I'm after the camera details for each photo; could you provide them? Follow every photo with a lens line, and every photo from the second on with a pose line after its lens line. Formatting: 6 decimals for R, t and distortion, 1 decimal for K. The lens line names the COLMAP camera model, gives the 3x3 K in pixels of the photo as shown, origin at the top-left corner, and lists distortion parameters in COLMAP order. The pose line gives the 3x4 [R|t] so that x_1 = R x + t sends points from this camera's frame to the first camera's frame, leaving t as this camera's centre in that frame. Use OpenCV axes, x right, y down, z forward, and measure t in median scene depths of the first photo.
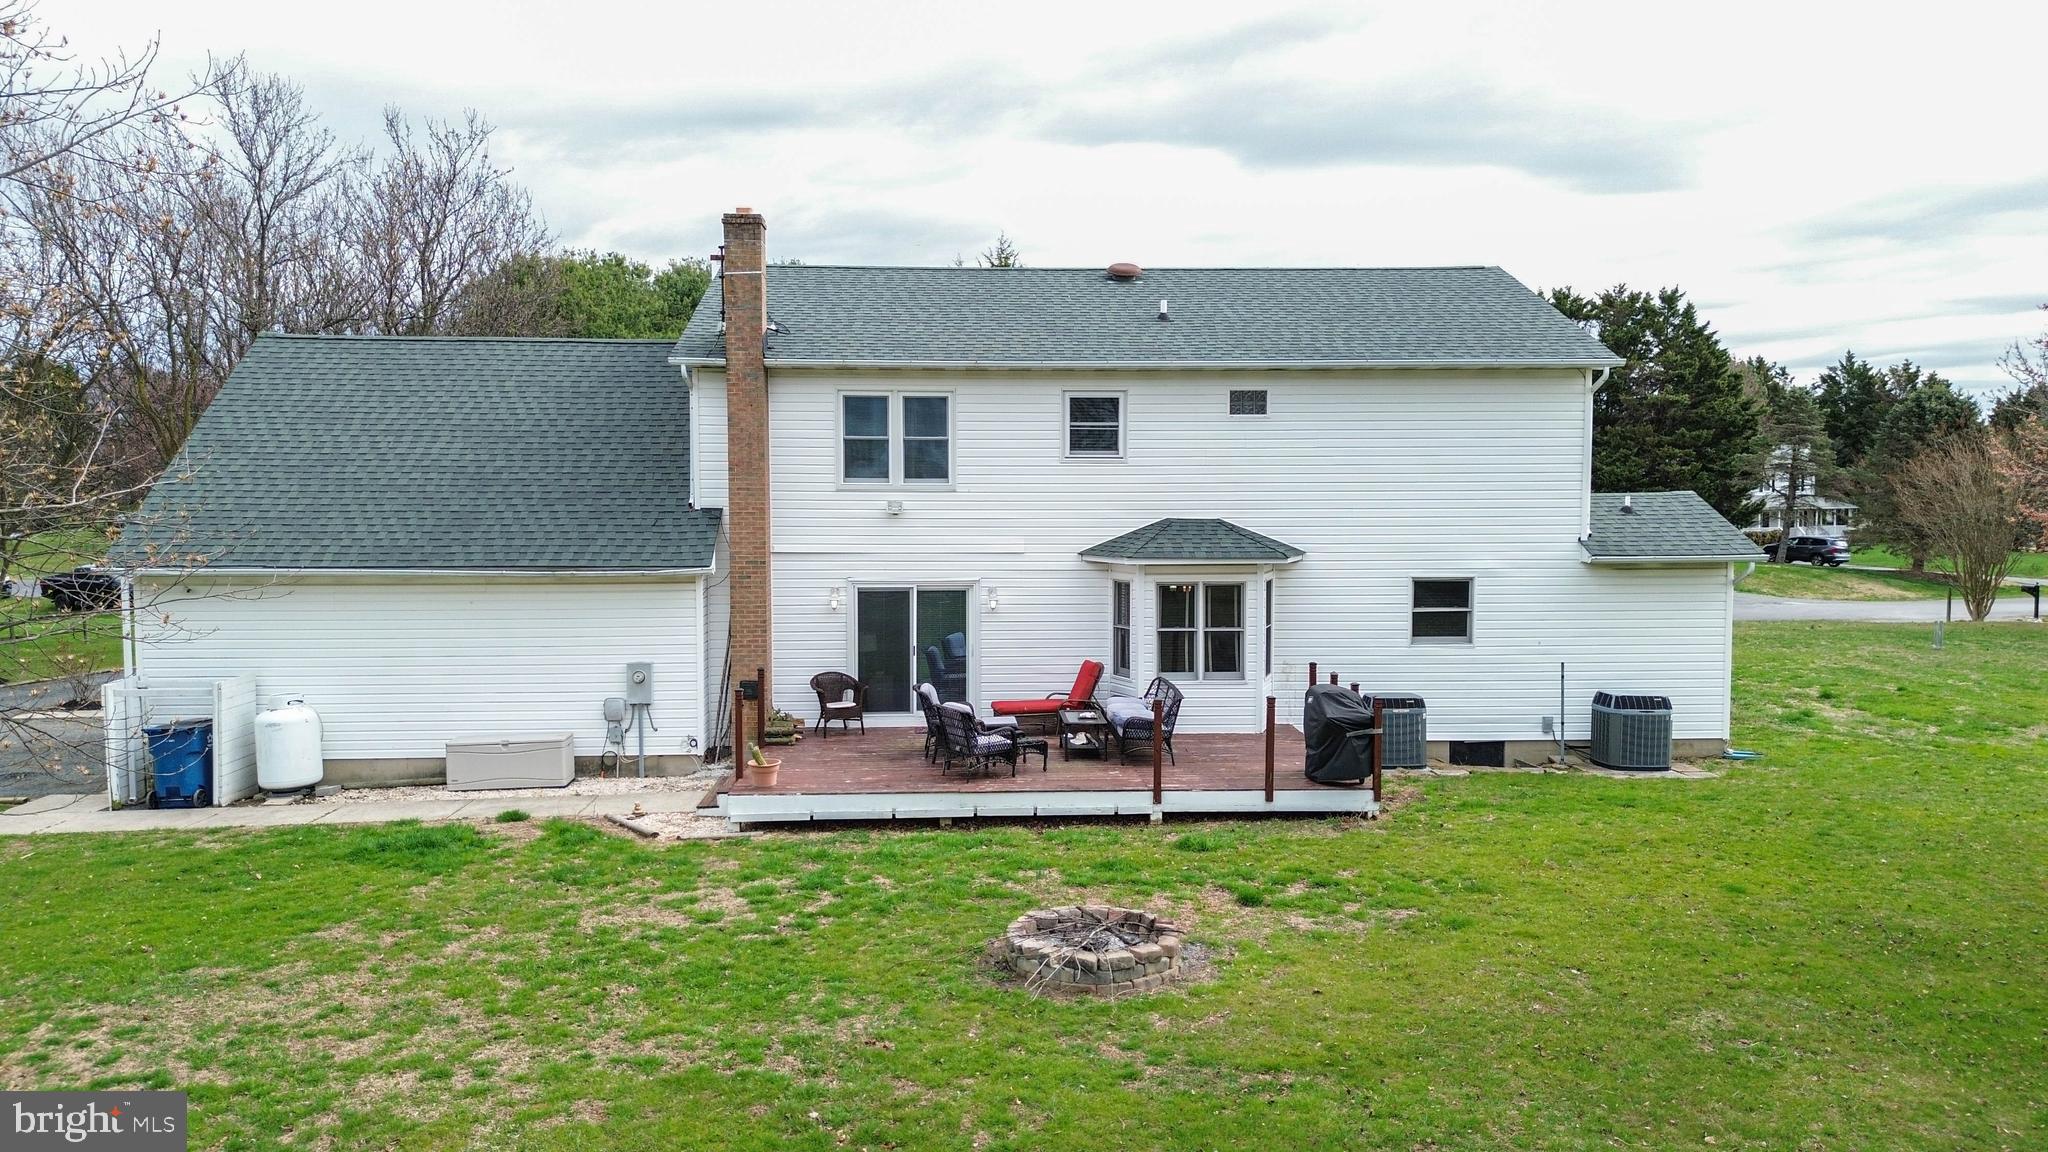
lens RADIAL K [[1440.9, 0, 1023.0], [0, 1440.9, 577.1], [0, 0, 1]] dist [0.069426, -0.072444]
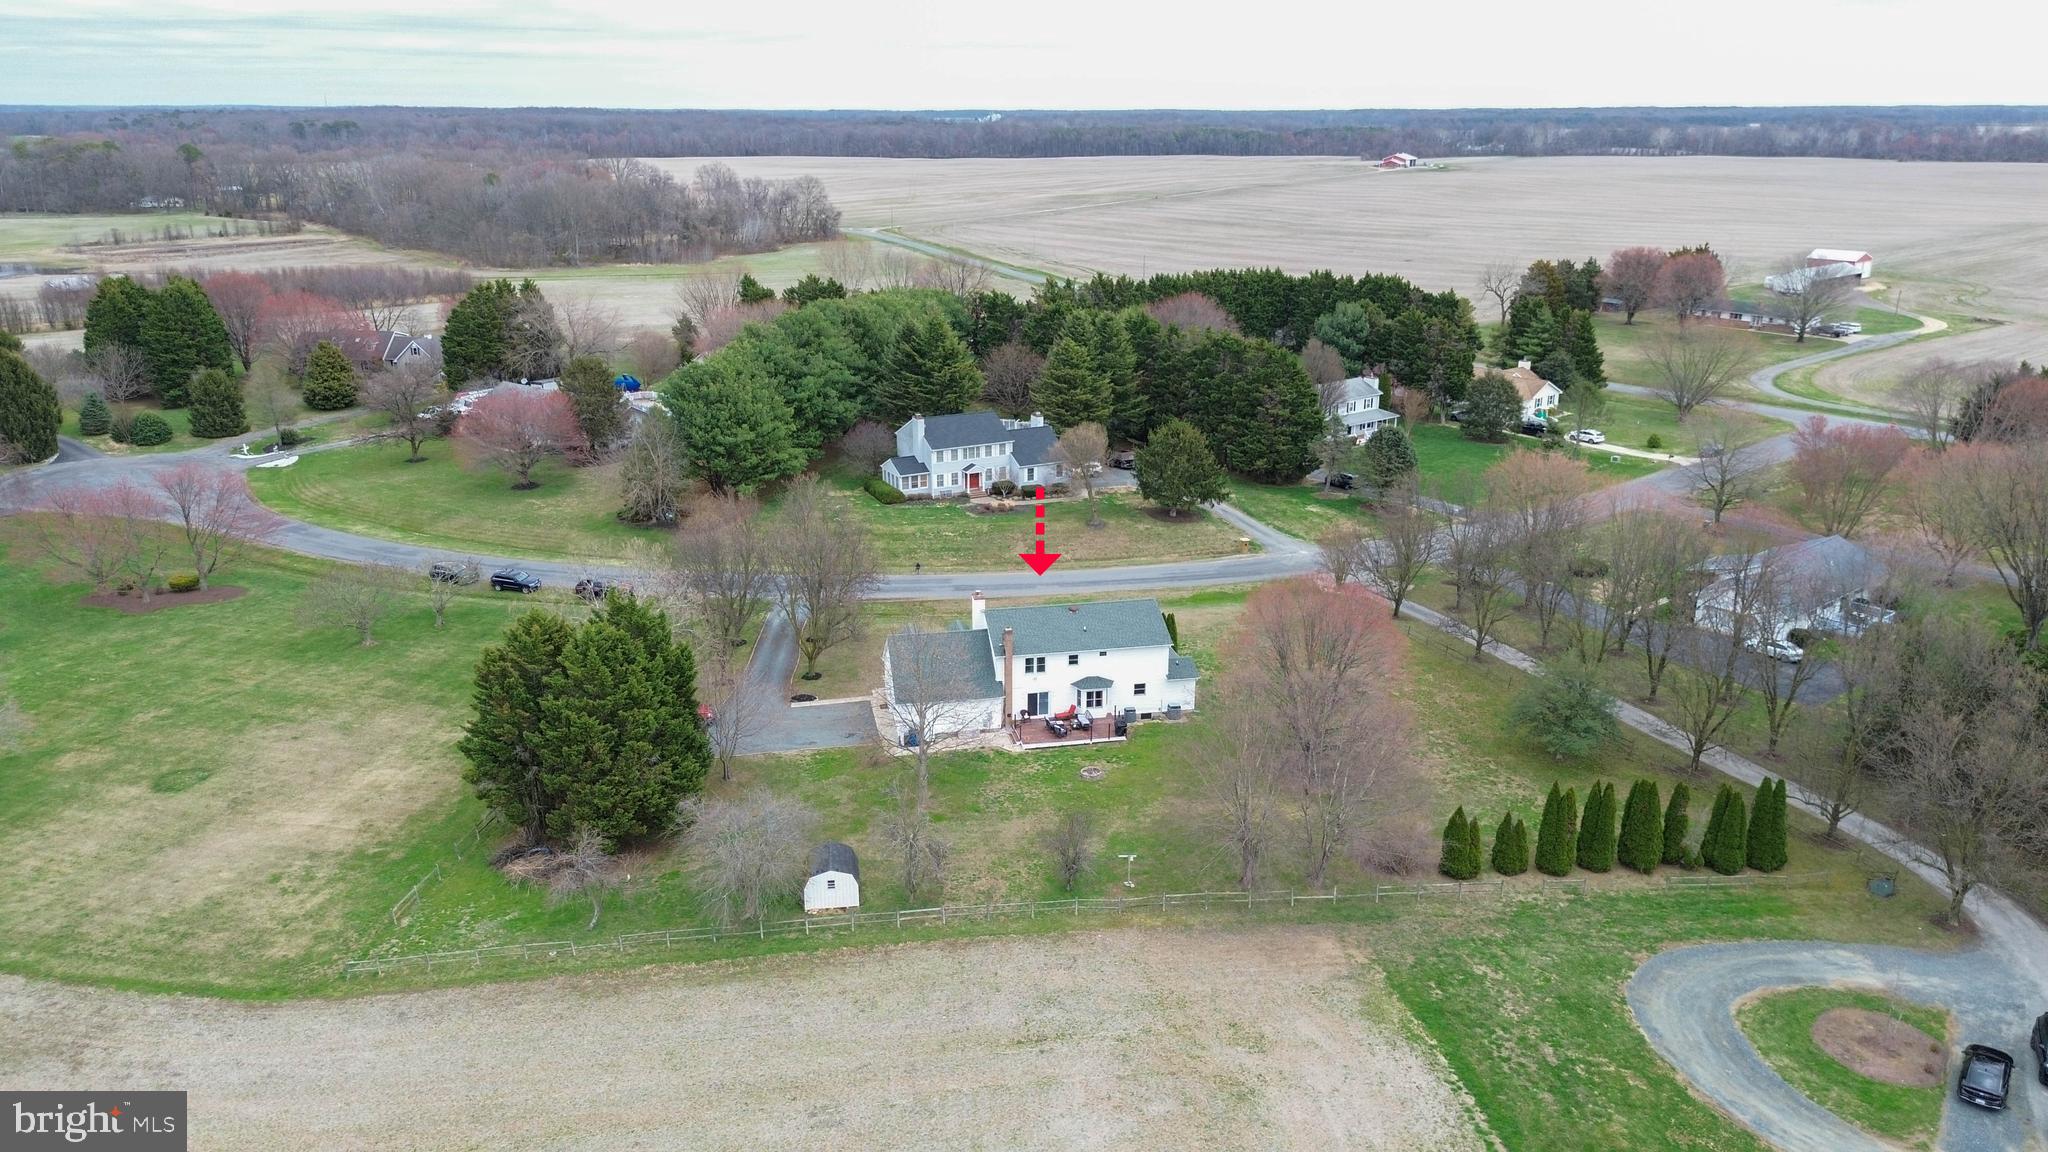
lens RADIAL K [[1440.9, 0, 1023.6], [0, 1440.9, 575.3], [0, 0, 1]] dist [0.069426, -0.072444]
pose [[0.987333, -0.044808, 0.152201, -0.886847], [0.005026, 0.967643, 0.252273, -1.682626], [-0.158580, -0.248312, 0.955611, -3.761465]]
